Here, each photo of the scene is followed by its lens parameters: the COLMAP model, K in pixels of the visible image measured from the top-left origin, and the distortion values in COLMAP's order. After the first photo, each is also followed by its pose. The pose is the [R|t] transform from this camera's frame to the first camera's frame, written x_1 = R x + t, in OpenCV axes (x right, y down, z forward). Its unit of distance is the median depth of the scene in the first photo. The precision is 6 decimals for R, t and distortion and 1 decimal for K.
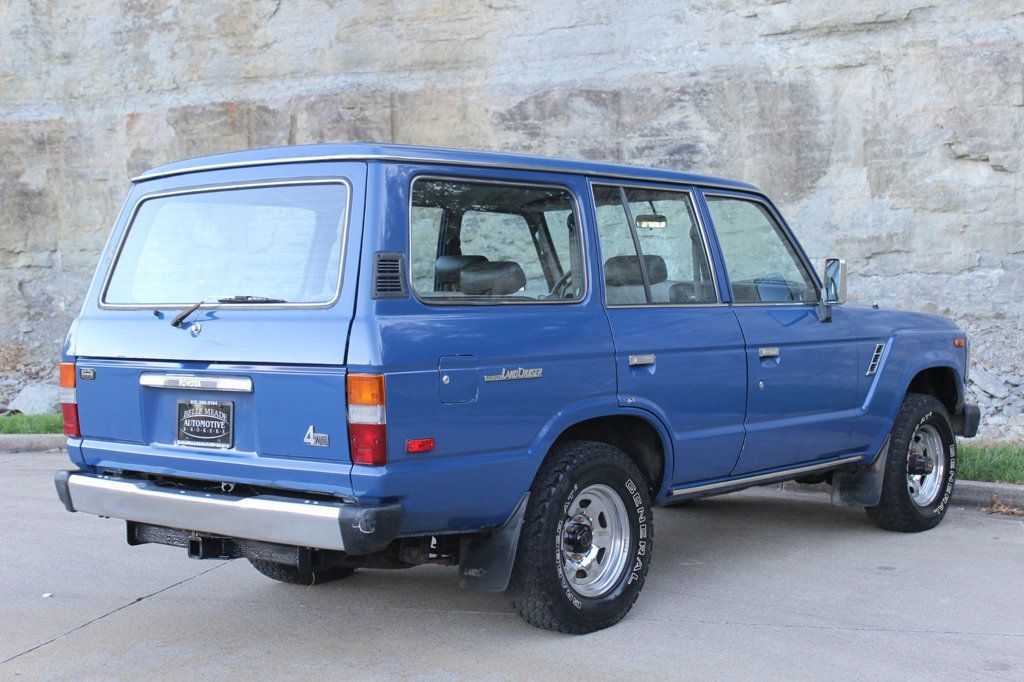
lens RADIAL K [[1524.9, 0, 512.0], [0, 1524.9, 341.0], [0, 0, 1]] dist [-0.033942, 0.099311]
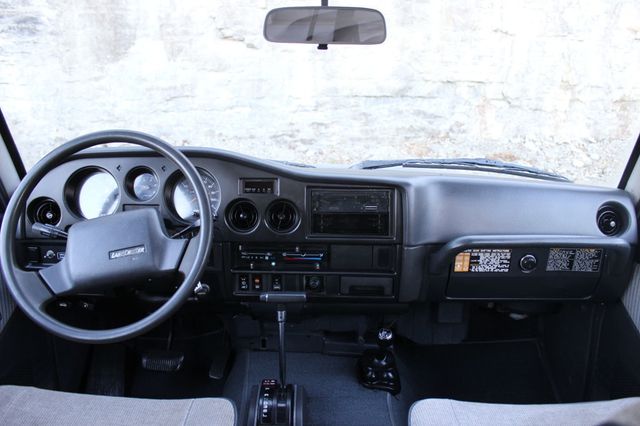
lens RADIAL K [[530.1, 0, 329.3], [0, 530.1, 213.3], [0, 0, 1]] dist [-0.171784, 0.148919]
pose [[0.759354, -0.118544, 0.639788, 0.014761], [0.009424, 0.985165, 0.171352, -0.069980], [-0.650609, -0.124087, 0.749206, 1.116074]]
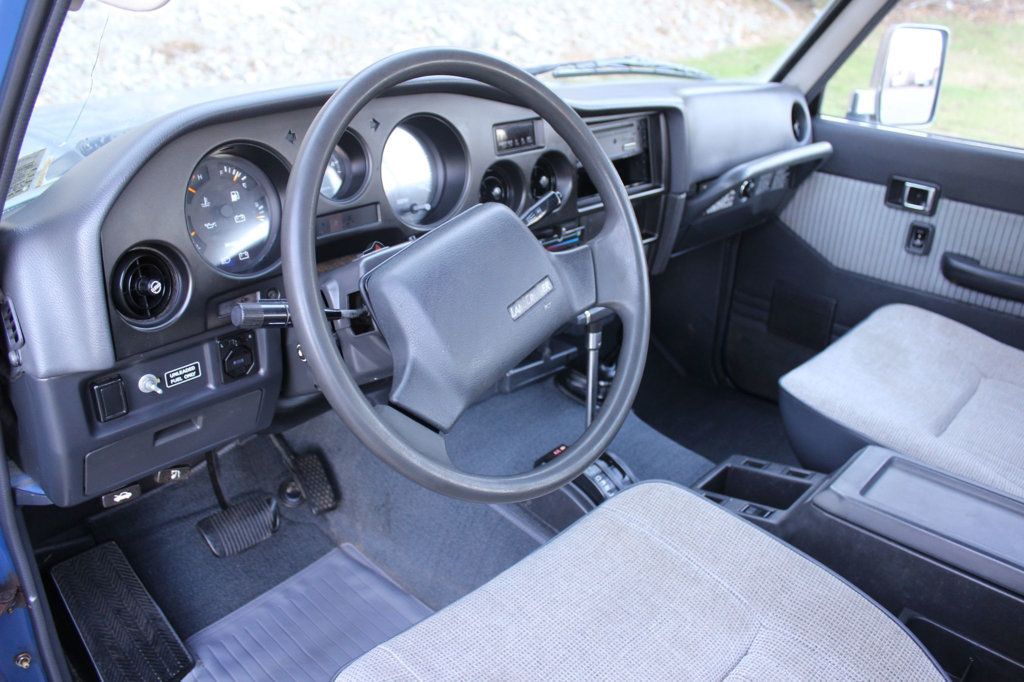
lens RADIAL K [[848.2, 0, 526.9], [0, 848.2, 341.4], [0, 0, 1]] dist [-0.171784, 0.148919]
pose [[0.026234, -0.411481, 0.911041, -0.056021], [0.001599, 0.911371, 0.411584, -0.079319], [-0.999655, -0.009340, 0.024567, 1.276241]]
